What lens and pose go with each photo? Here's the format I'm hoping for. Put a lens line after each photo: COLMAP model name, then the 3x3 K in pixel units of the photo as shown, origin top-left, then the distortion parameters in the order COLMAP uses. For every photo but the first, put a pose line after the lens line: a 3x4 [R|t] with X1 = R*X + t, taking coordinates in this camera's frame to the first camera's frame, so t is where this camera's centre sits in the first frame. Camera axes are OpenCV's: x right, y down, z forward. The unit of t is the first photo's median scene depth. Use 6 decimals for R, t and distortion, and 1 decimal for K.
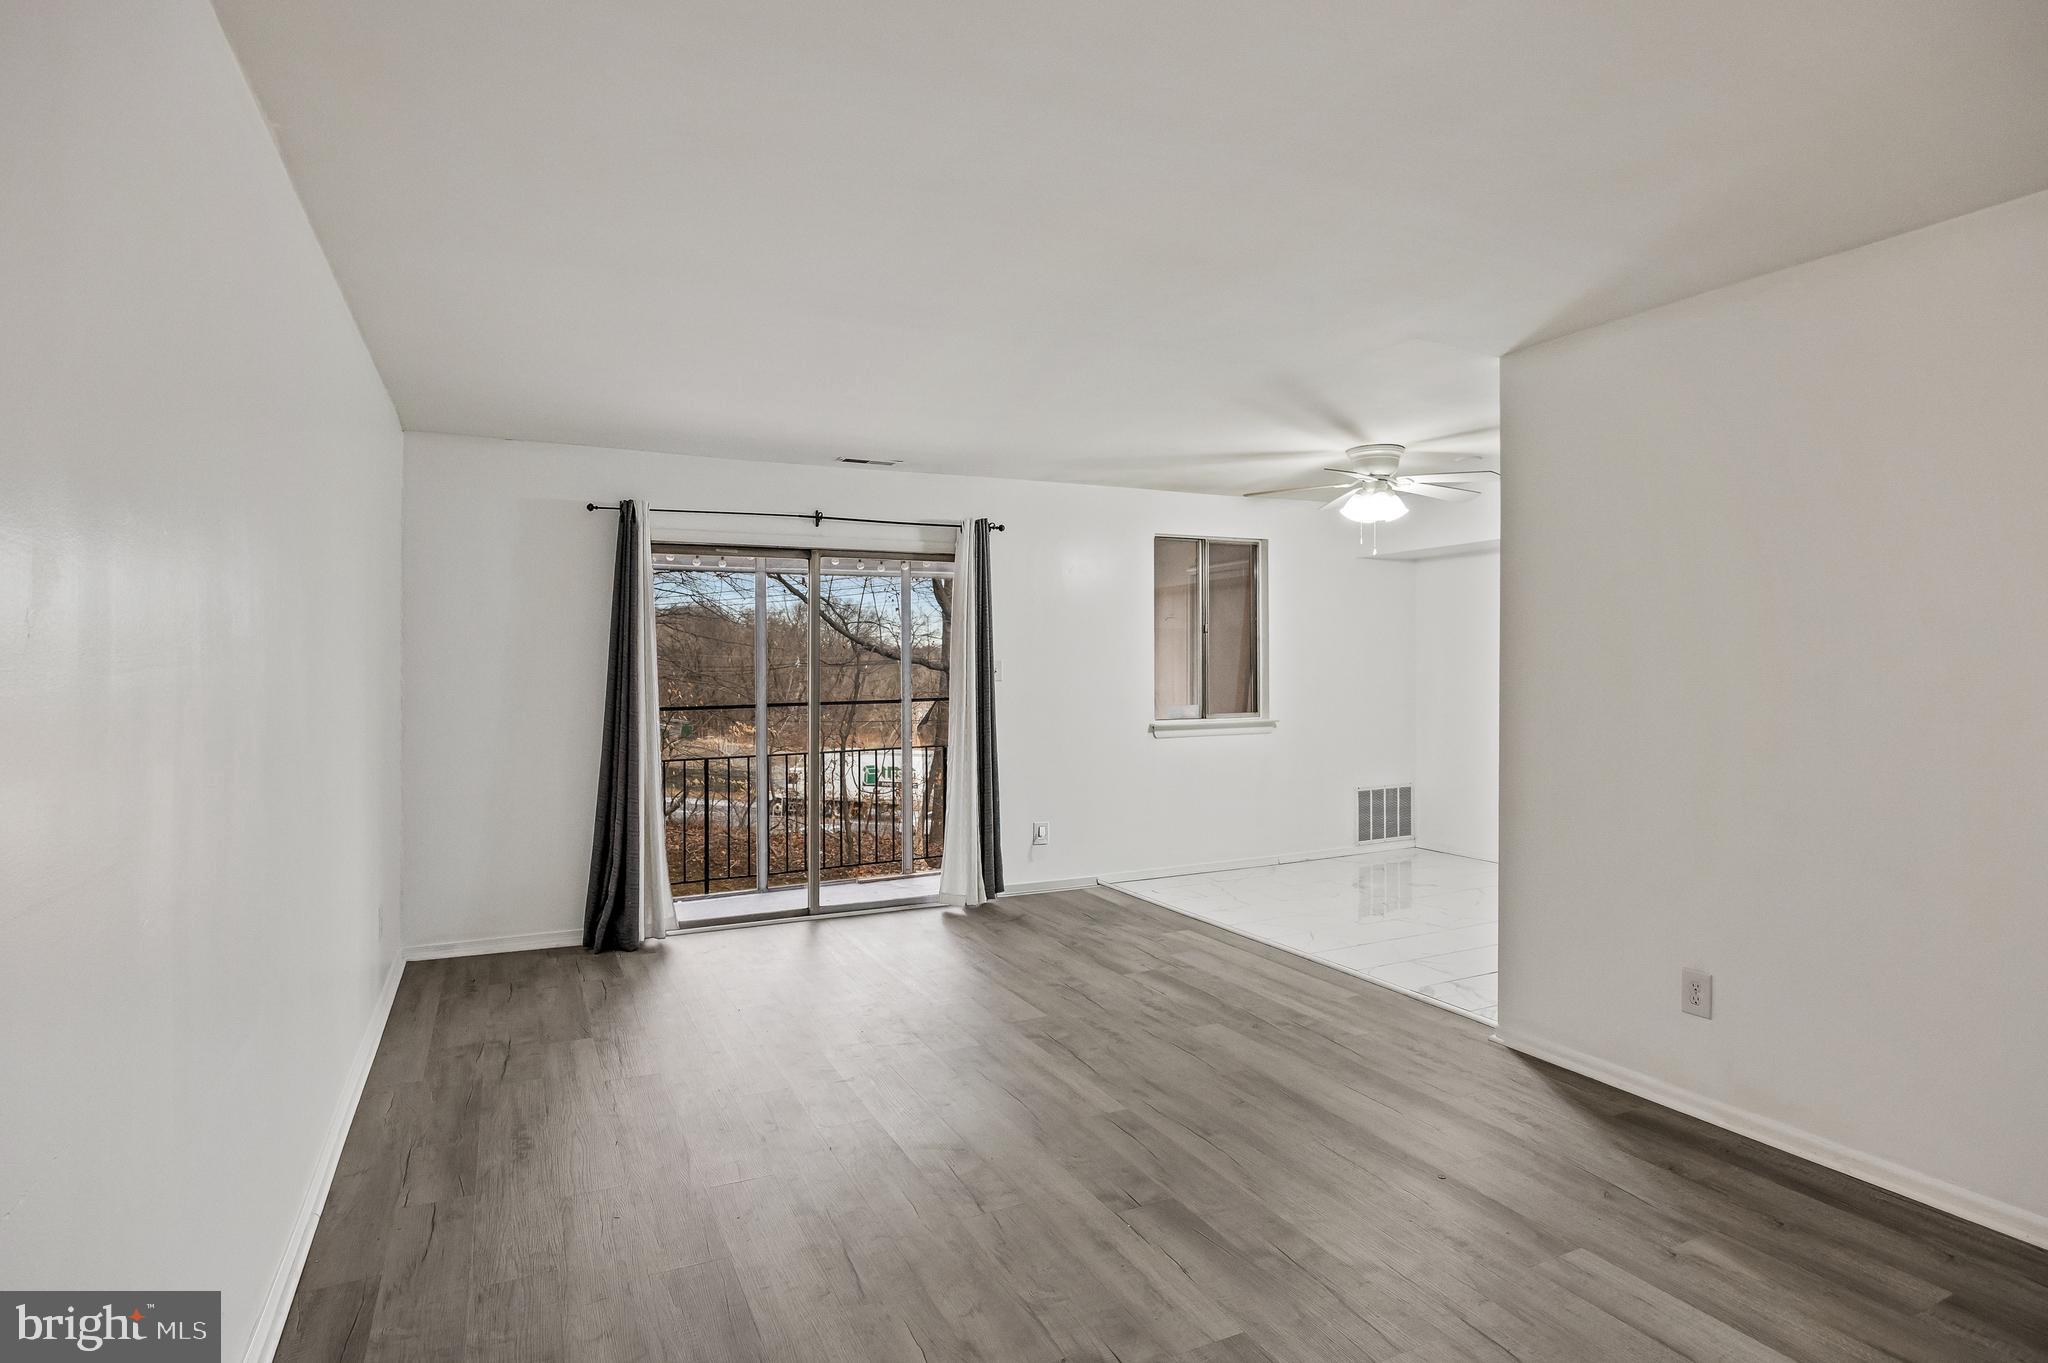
lens RADIAL K [[1076.7, 0, 1032.8], [0, 1076.7, 676.1], [0, 0, 1]] dist [-0.007987, 0.000514]
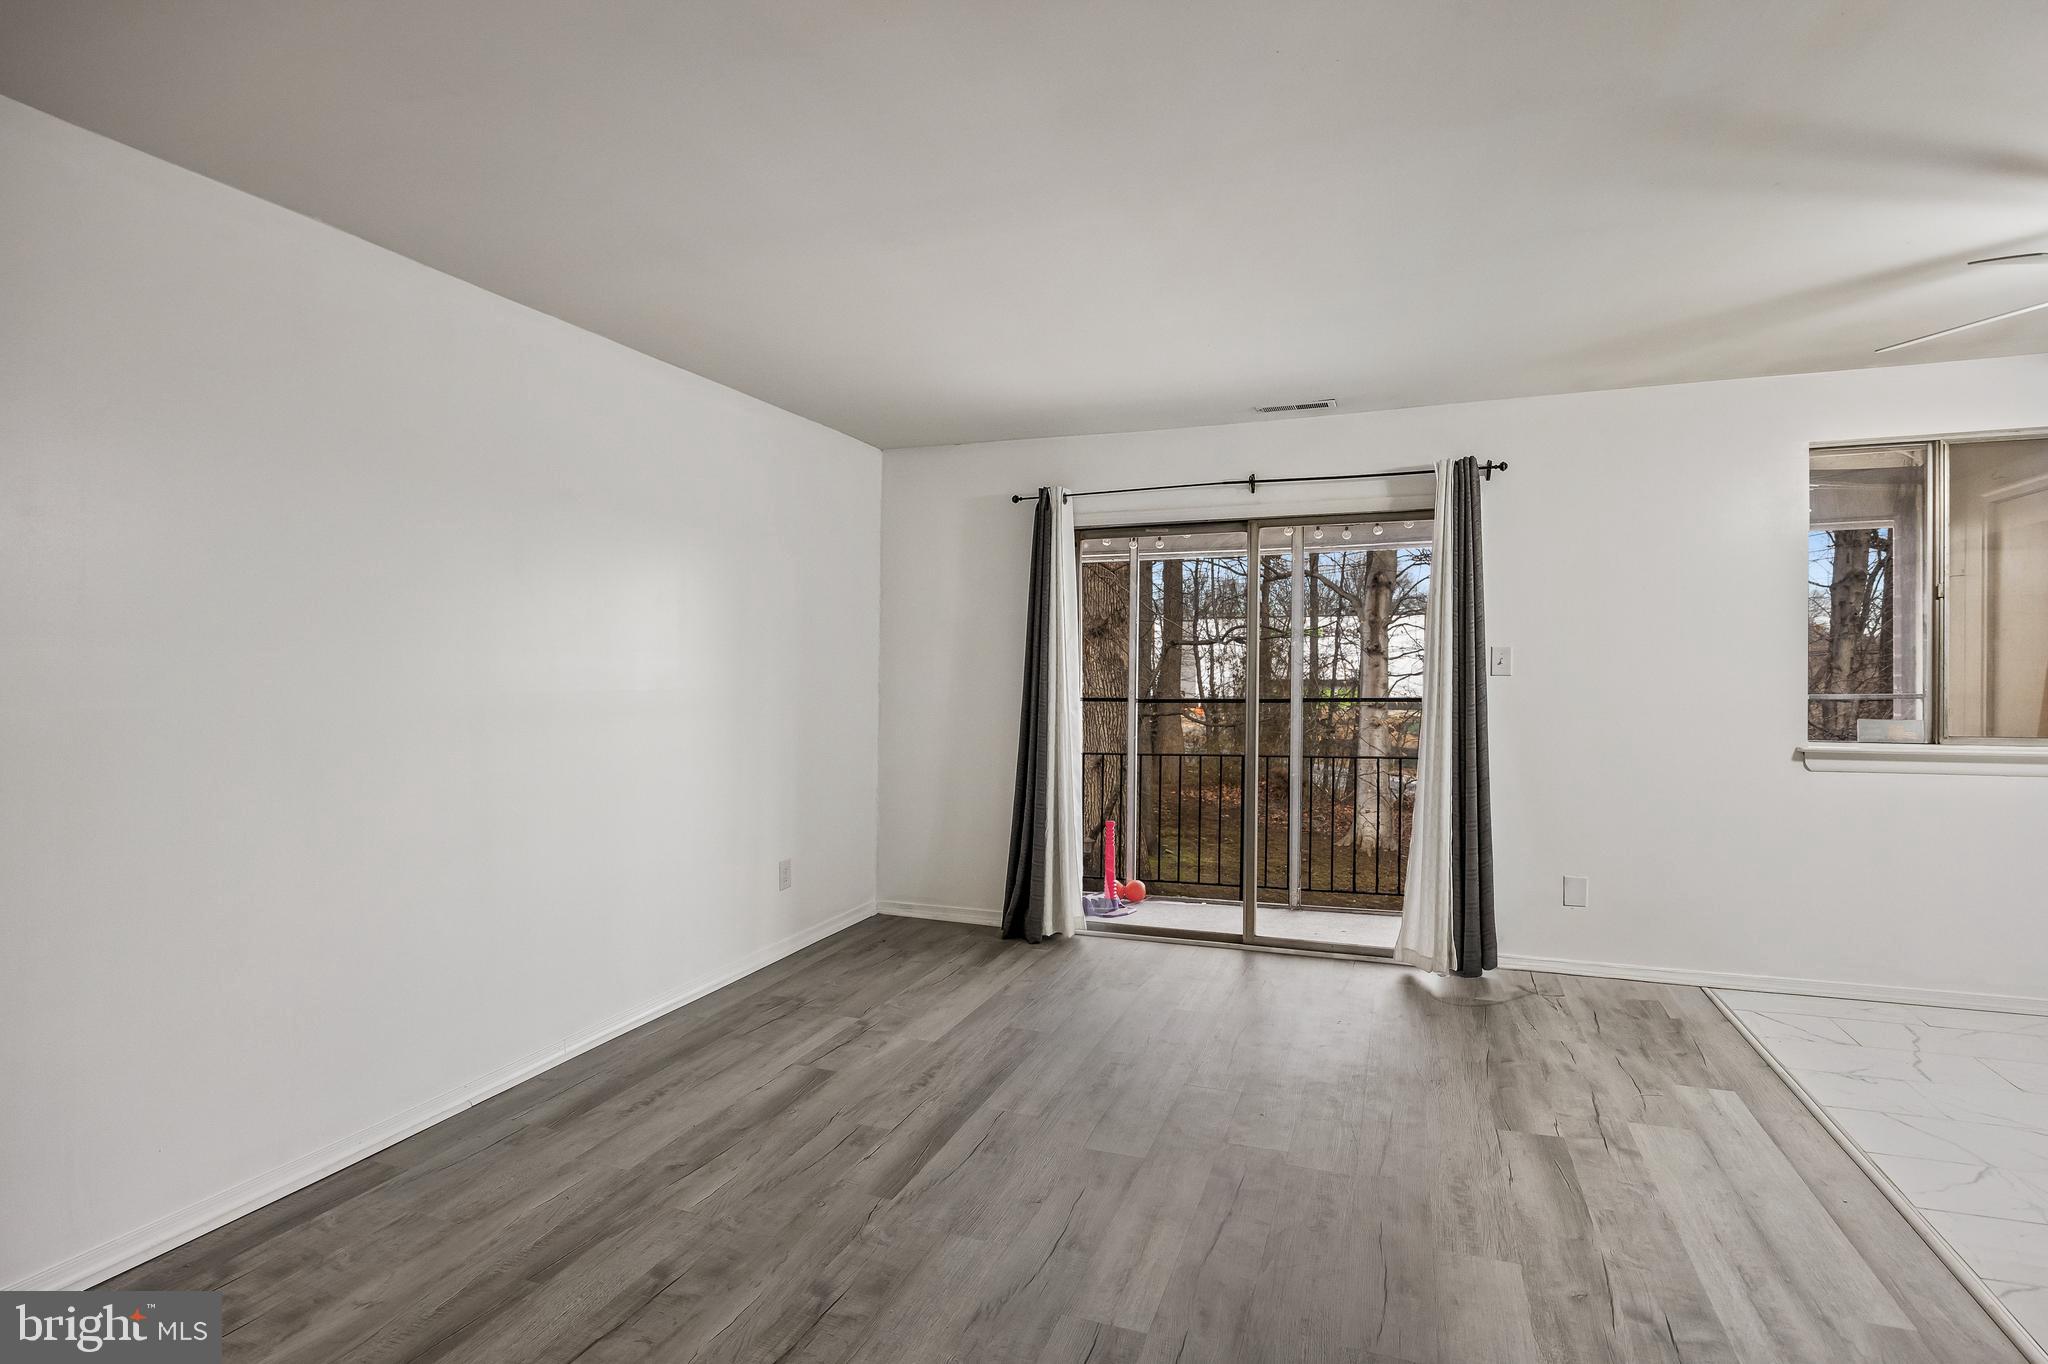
lens RADIAL K [[1044.0, 0, 1019.0], [0, 1044.0, 668.8], [0, 0, 1]] dist [-0.010893, 0.000925]
pose [[0.680943, 0.006794, -0.732304, 0.383171], [-0.007719, 0.999968, 0.002100, 0.001400], [0.732295, 0.004223, 0.680974, 0.403311]]
